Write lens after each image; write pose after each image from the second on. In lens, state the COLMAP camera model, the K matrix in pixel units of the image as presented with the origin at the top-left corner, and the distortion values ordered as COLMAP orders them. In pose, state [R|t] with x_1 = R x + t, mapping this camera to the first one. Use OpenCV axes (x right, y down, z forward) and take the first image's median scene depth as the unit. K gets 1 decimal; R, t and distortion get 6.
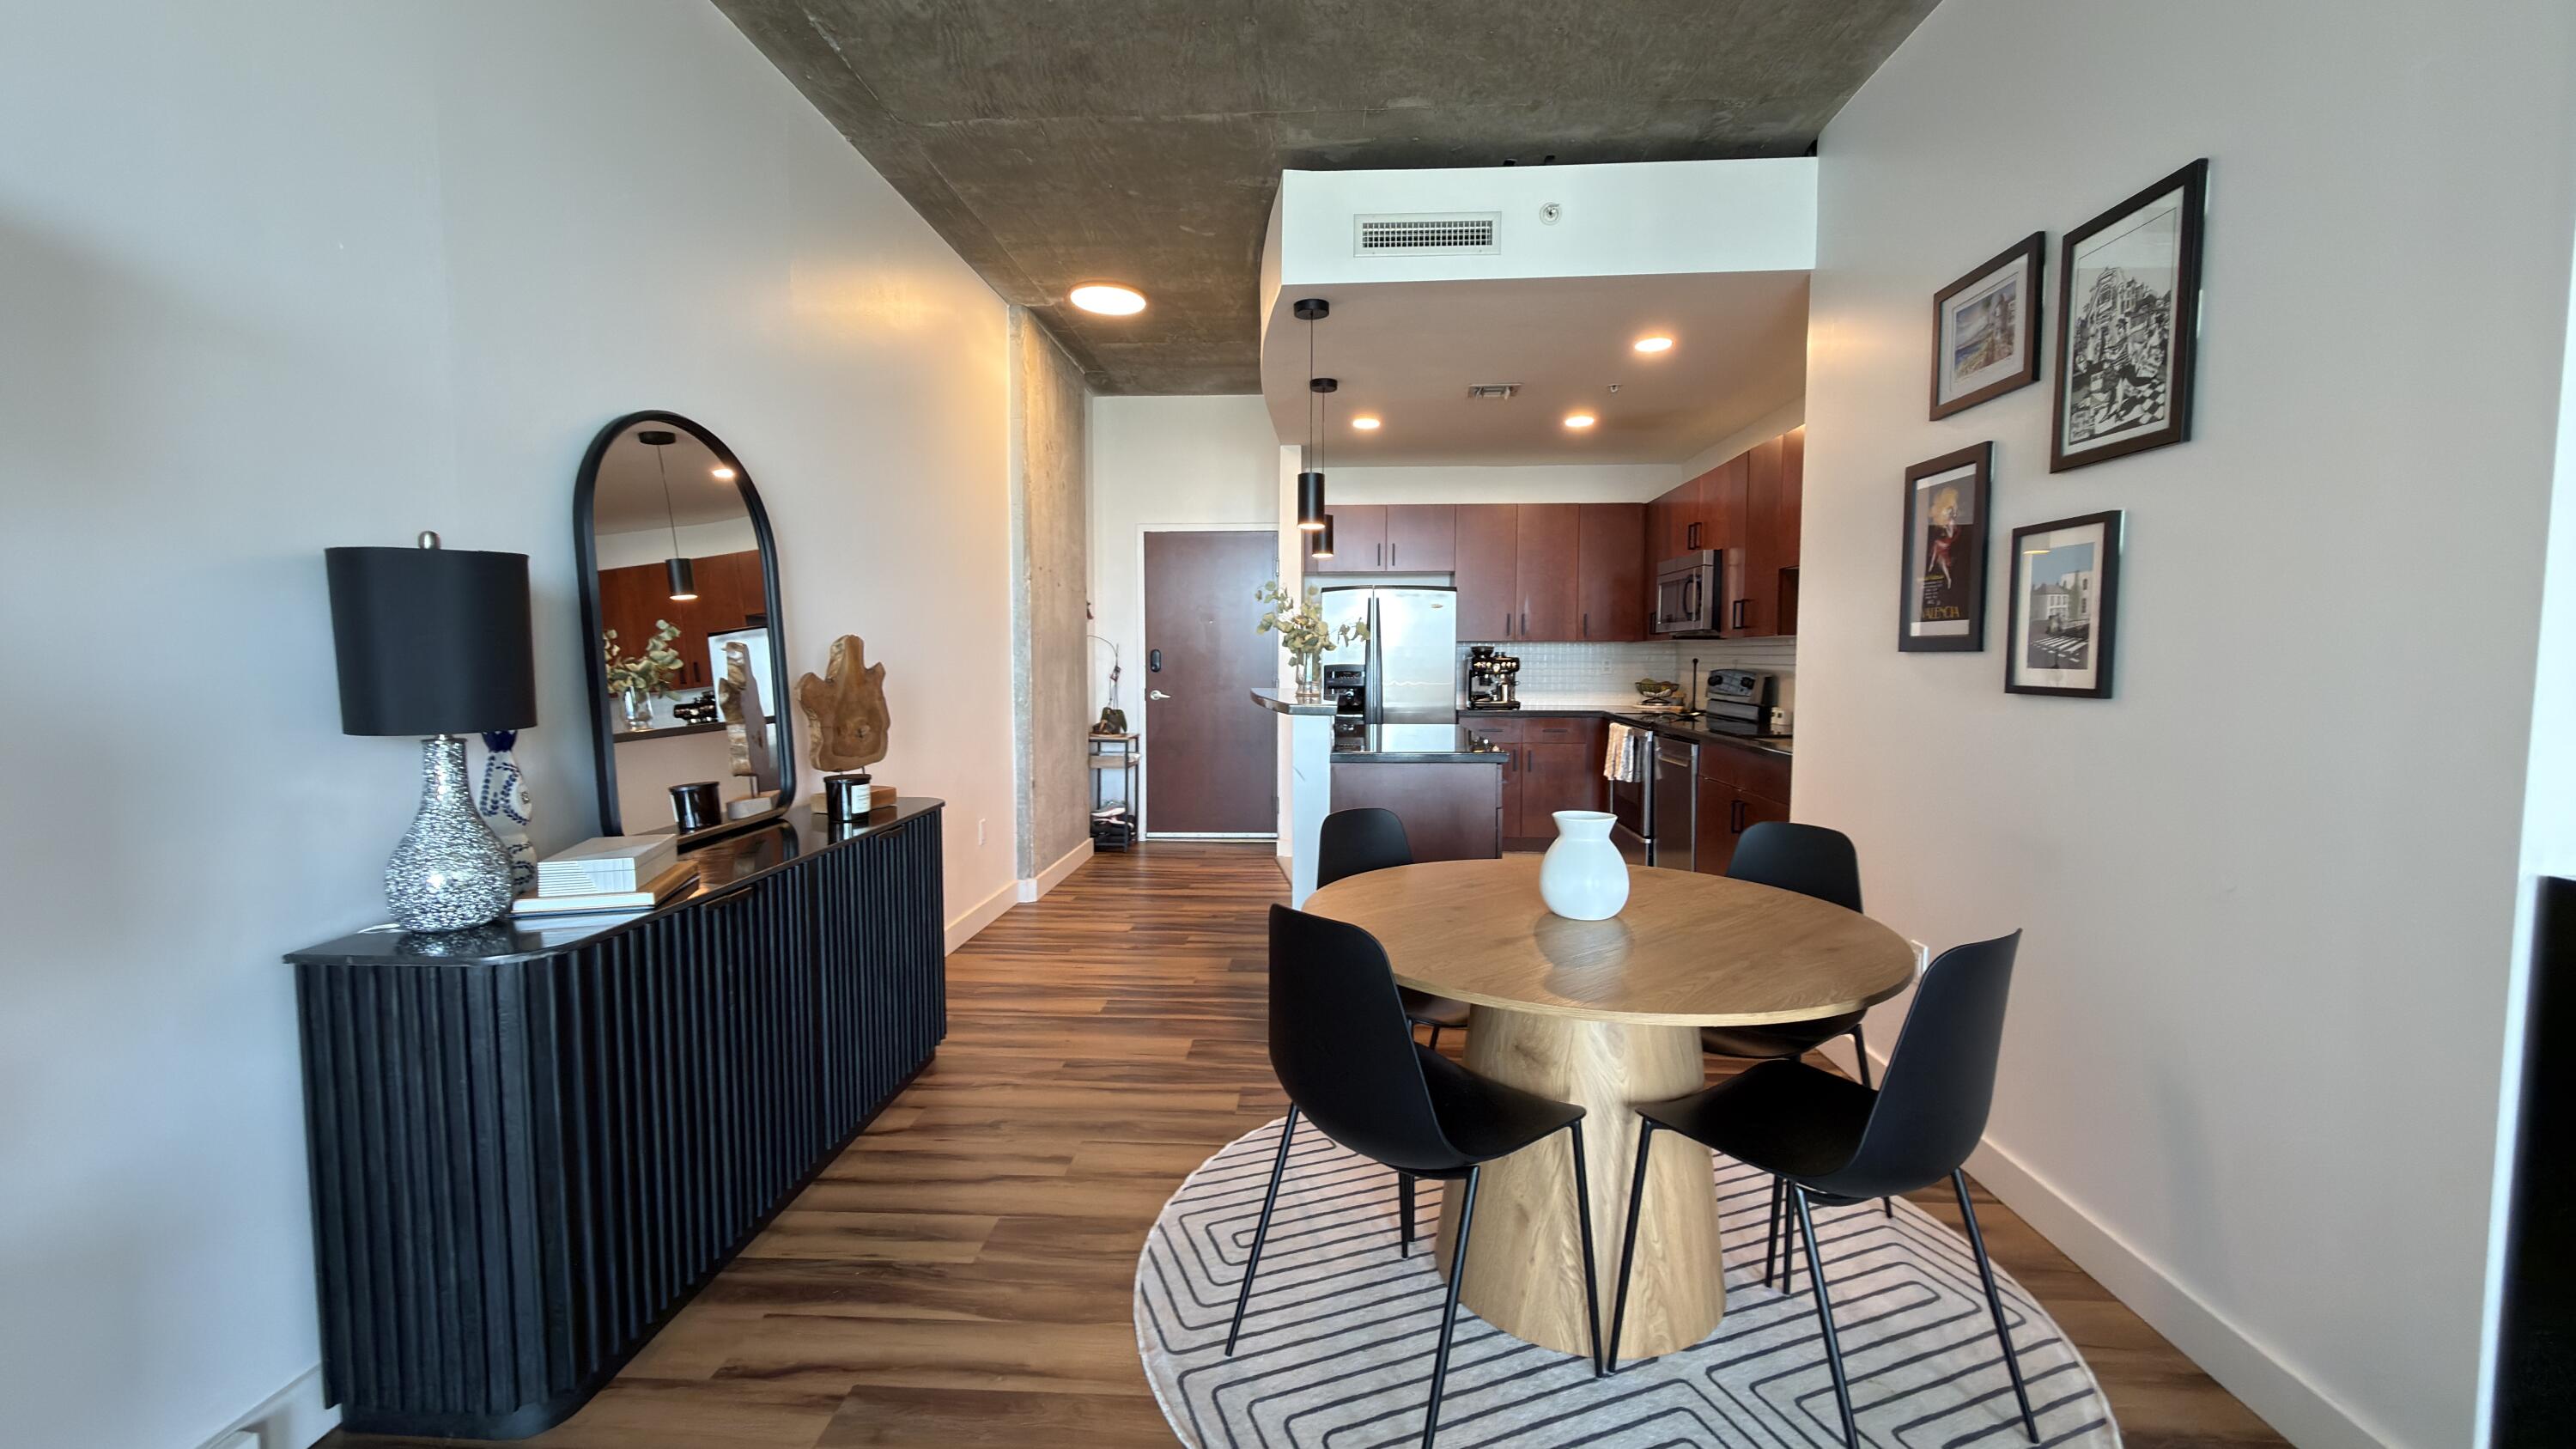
lens RADIAL K [[1024.9, 0, 1286.2], [0, 1024.9, 722.2], [0, 0, 1]] dist [-0.000953, 0.000658]
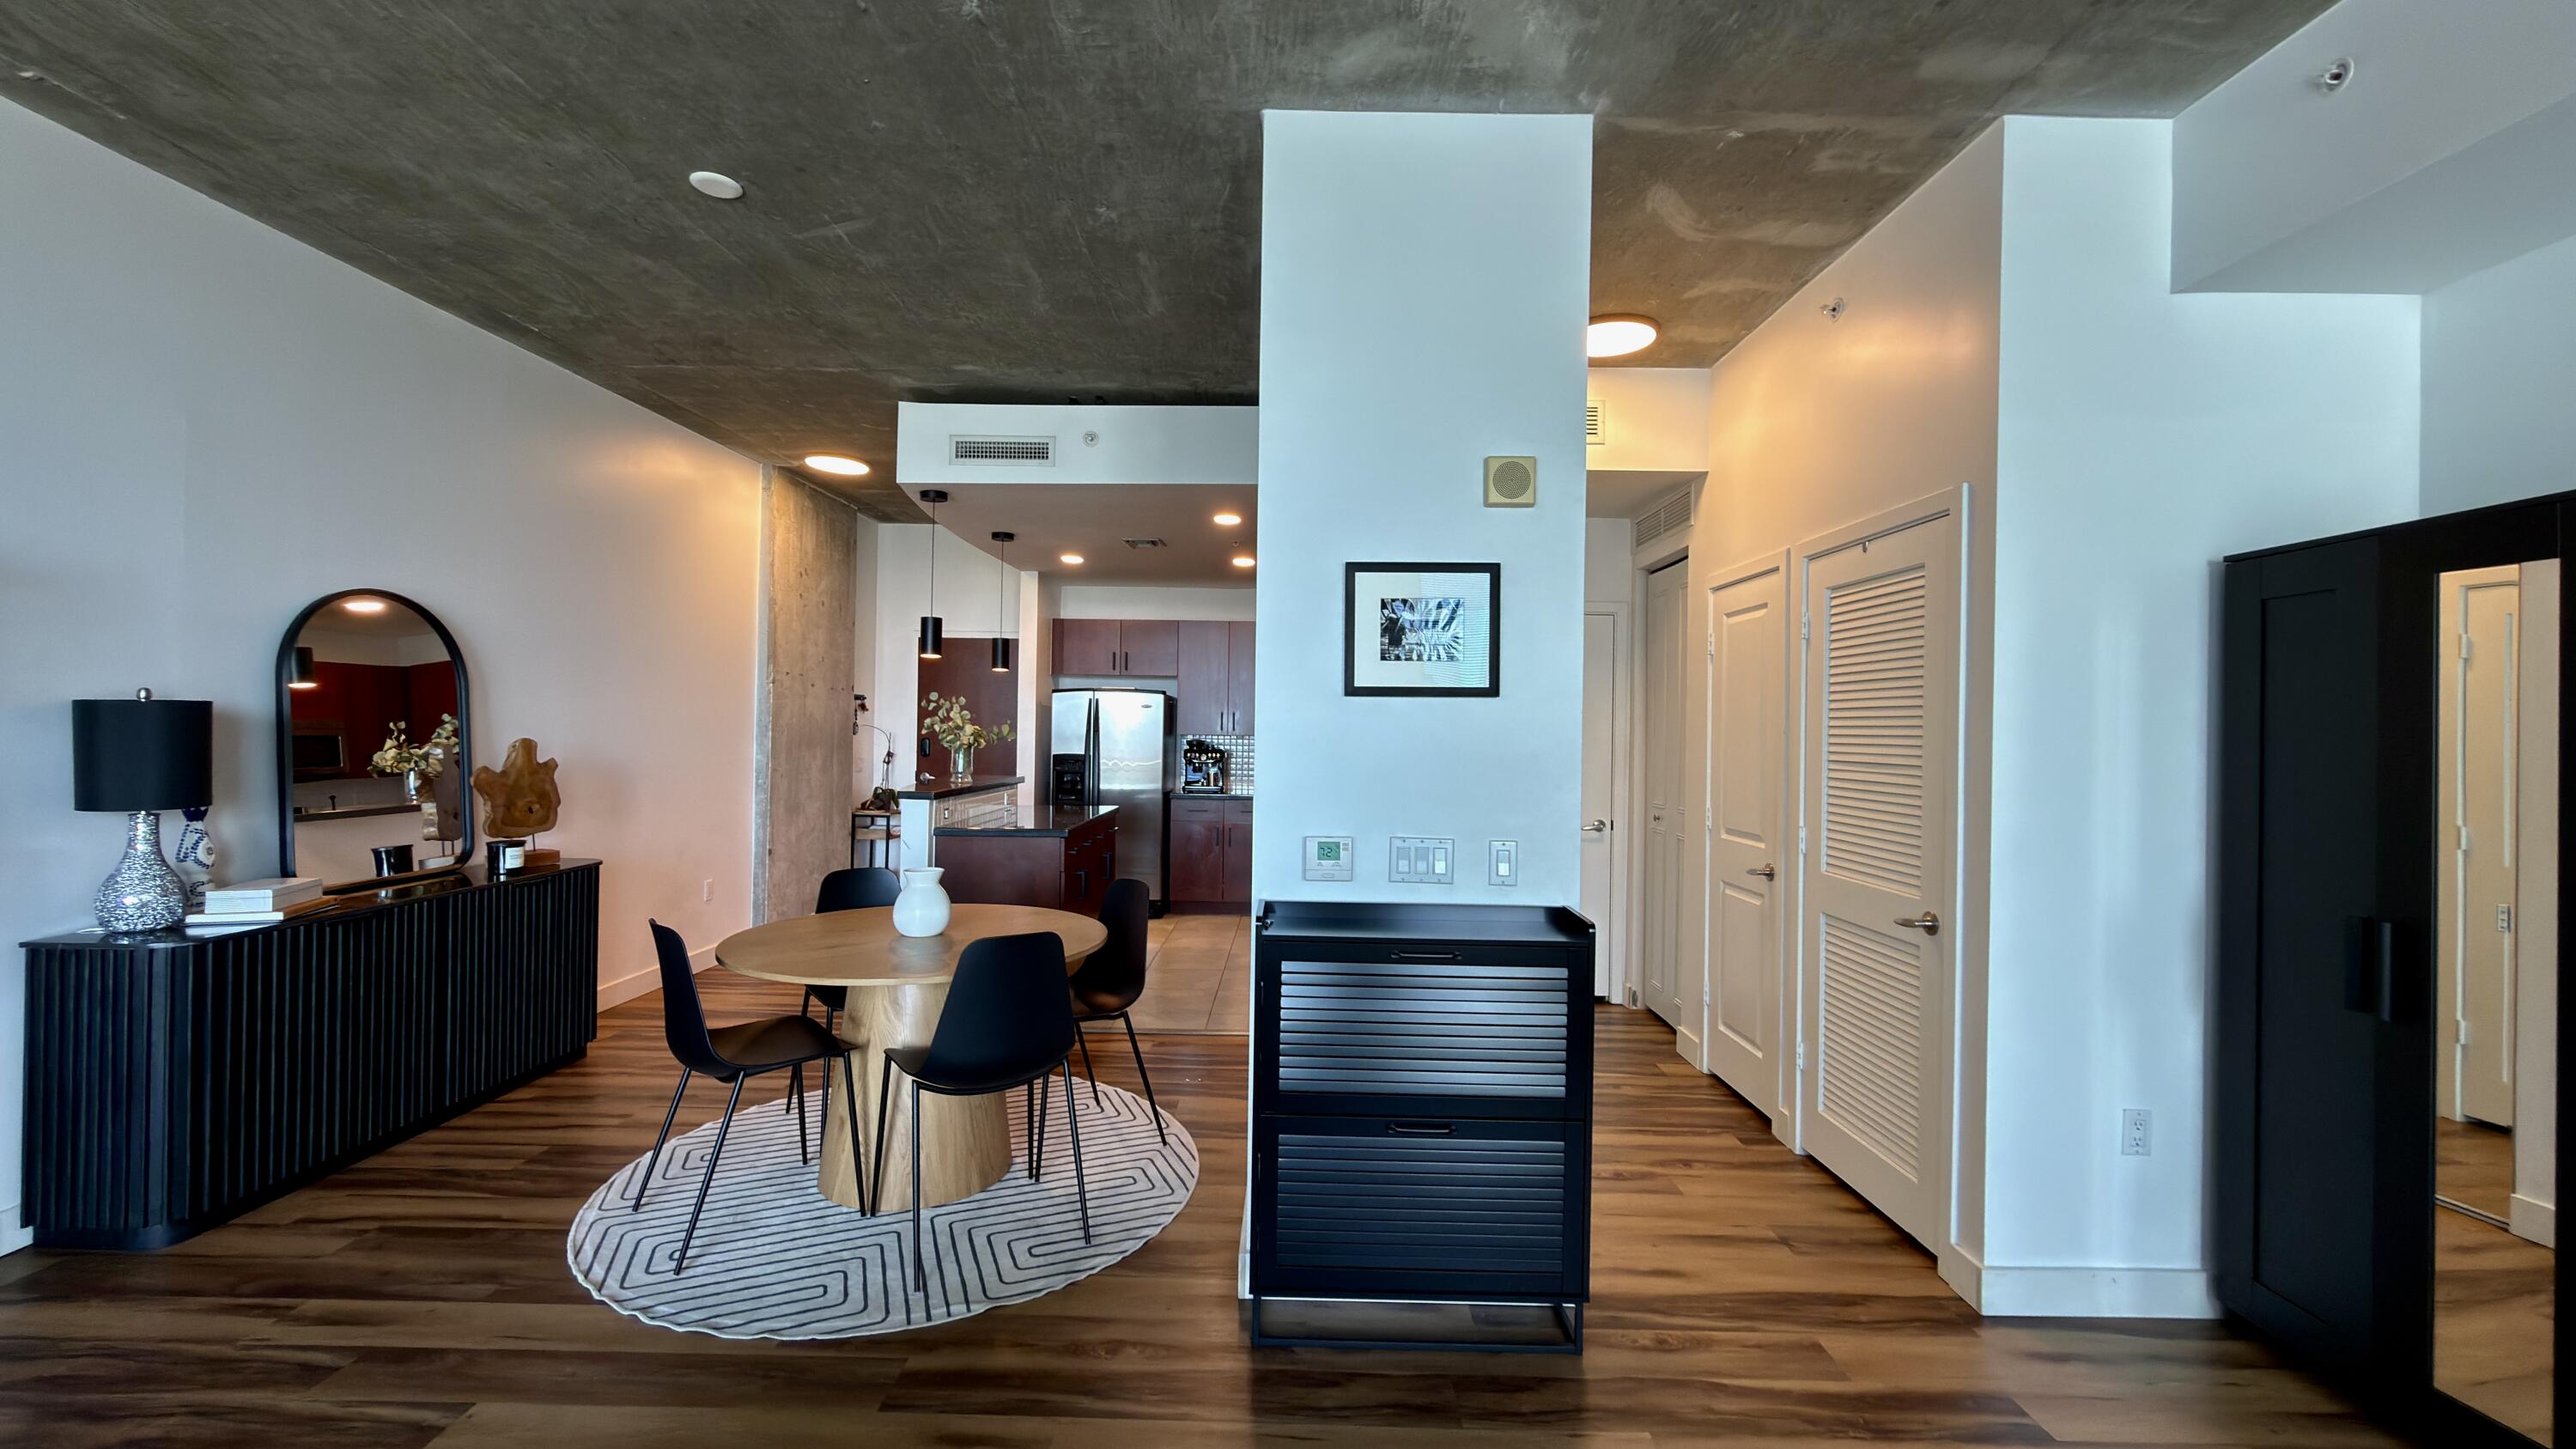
lens RADIAL K [[1024.9, 0, 1286.2], [0, 1024.9, 722.2], [0, 0, 1]] dist [-0.000953, 0.000658]
pose [[0.998989, 0.015343, 0.042267, 0.331866], [-0.012215, 0.997235, -0.073305, -0.011286], [-0.043275, 0.072715, 0.996413, -0.257423]]
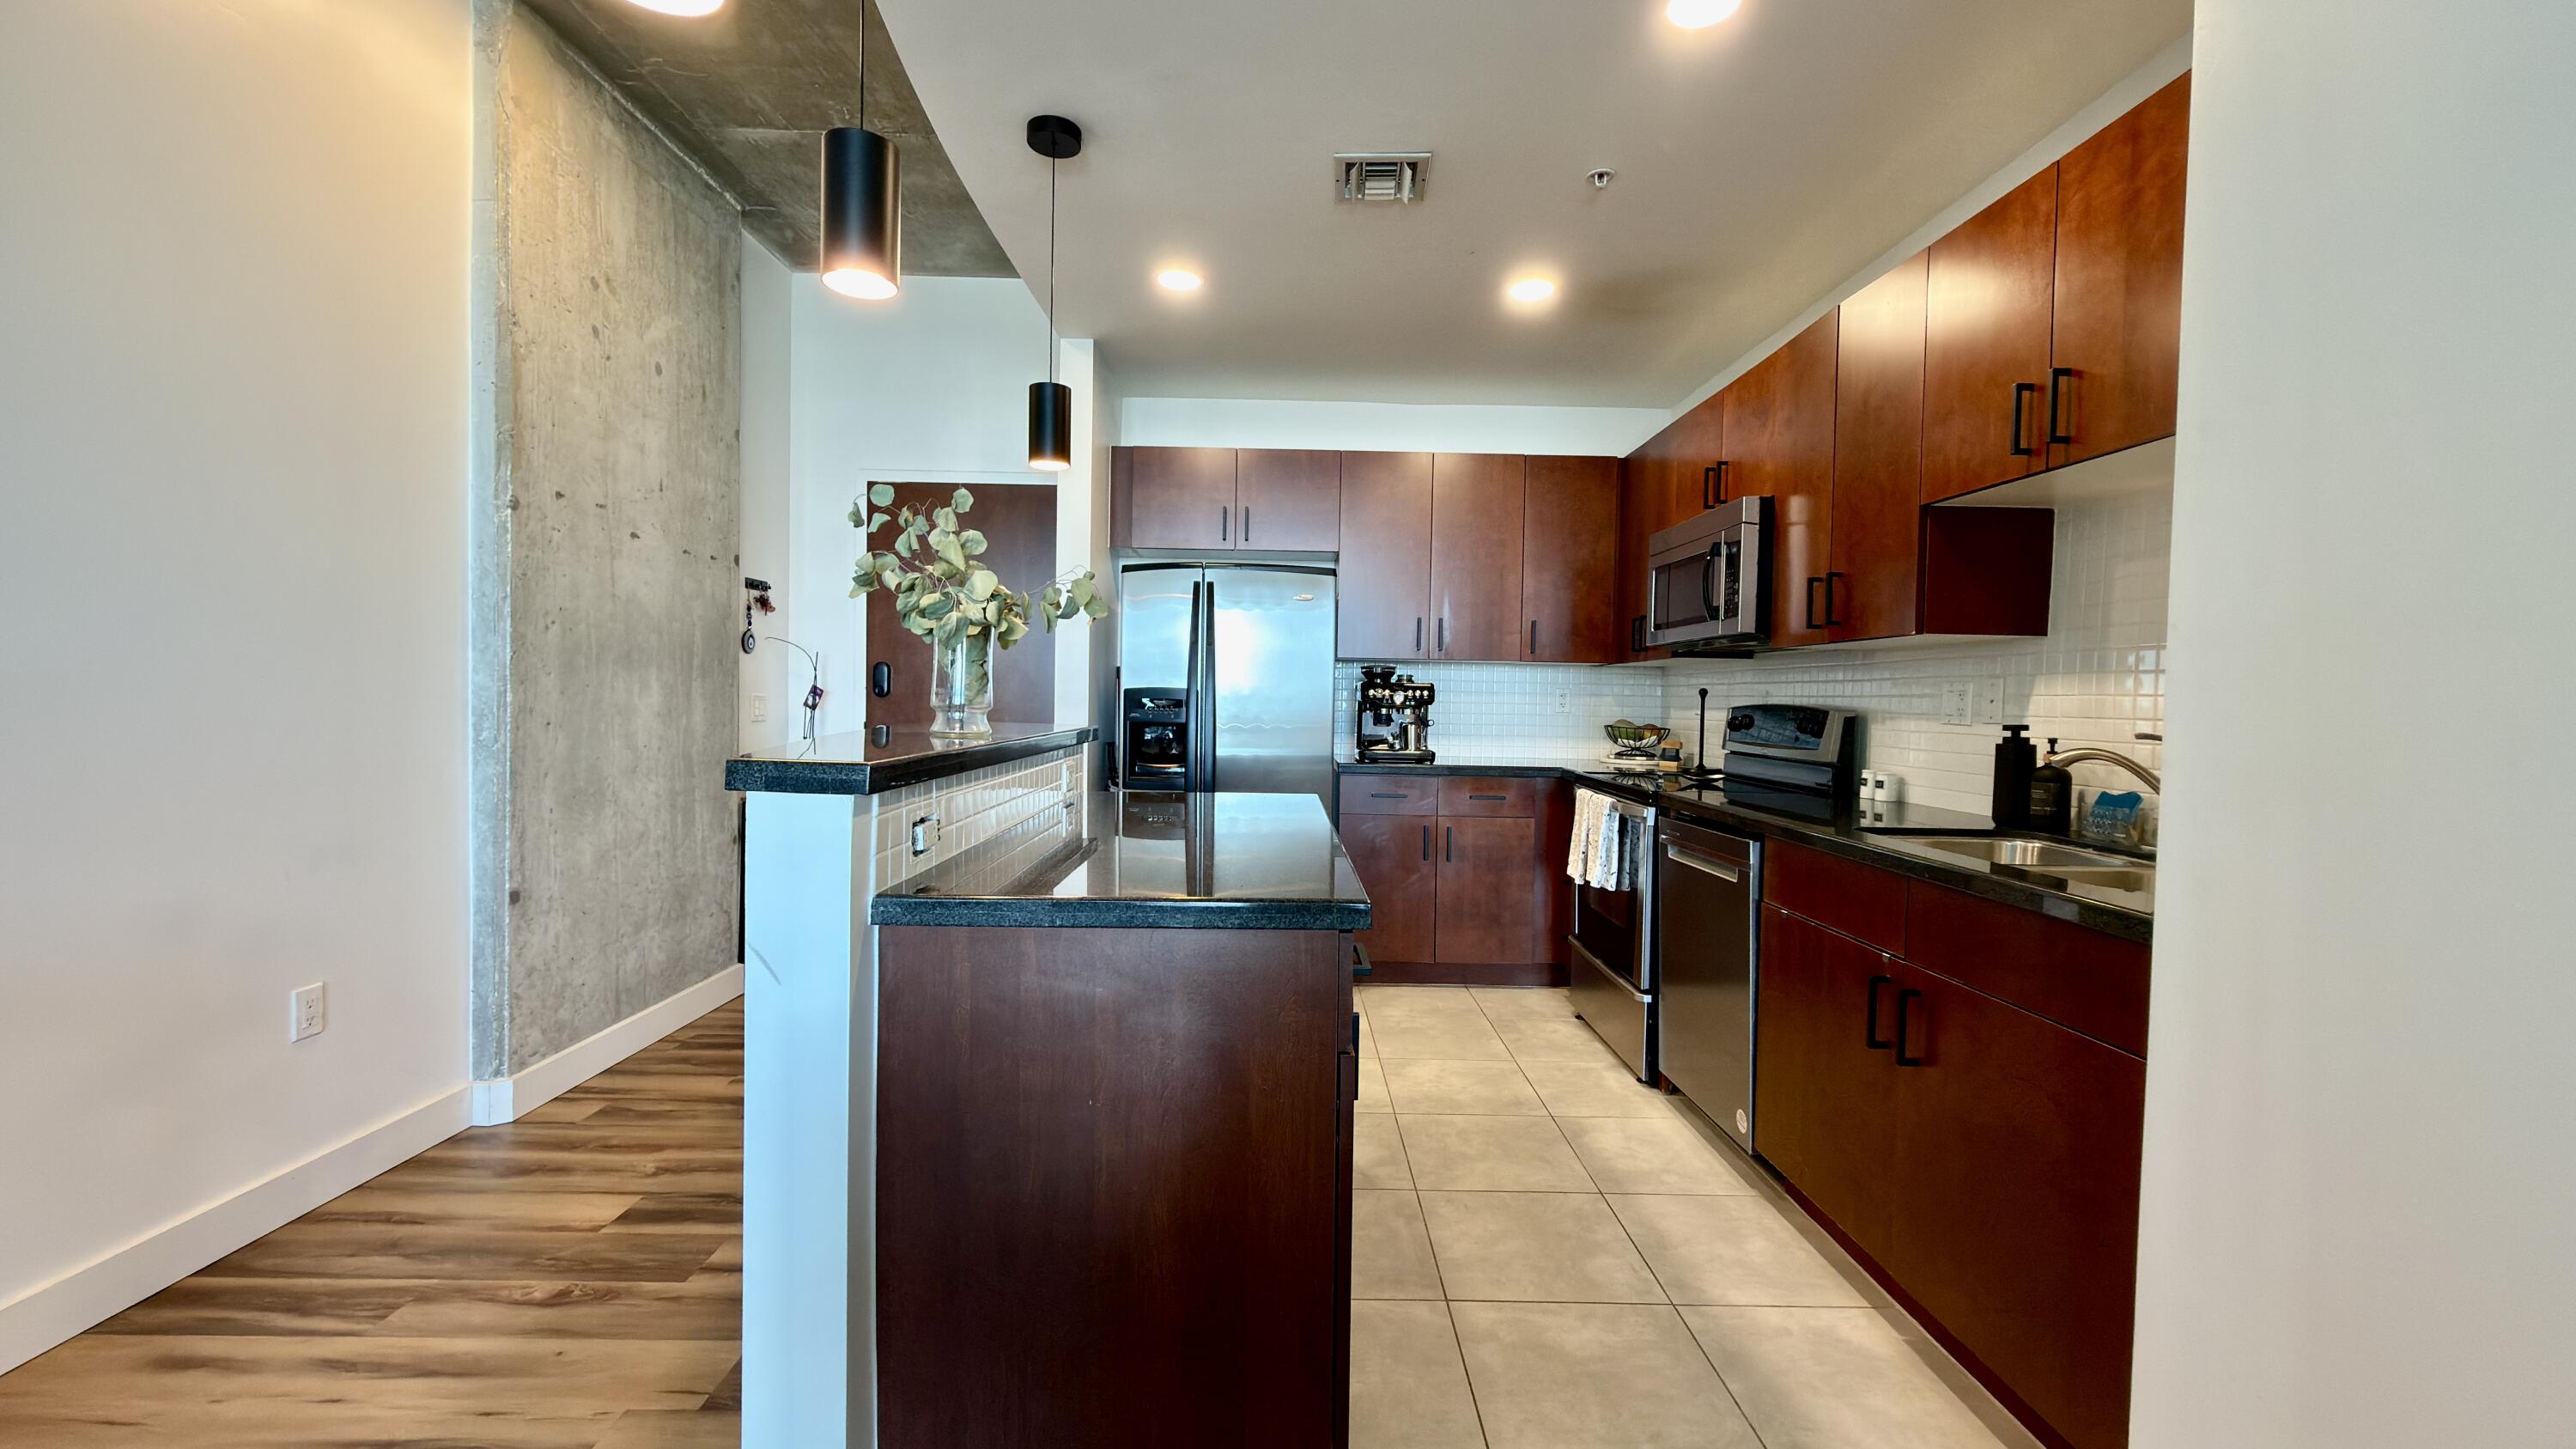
lens RADIAL K [[1024.9, 0, 1286.2], [0, 1024.9, 722.2], [0, 0, 1]] dist [-0.000953, 0.000658]
pose [[0.997718, 0.016699, 0.065422, 0.122889], [-0.014010, 0.999046, -0.041350, -0.013913], [-0.066050, 0.040340, 0.997001, 0.482041]]
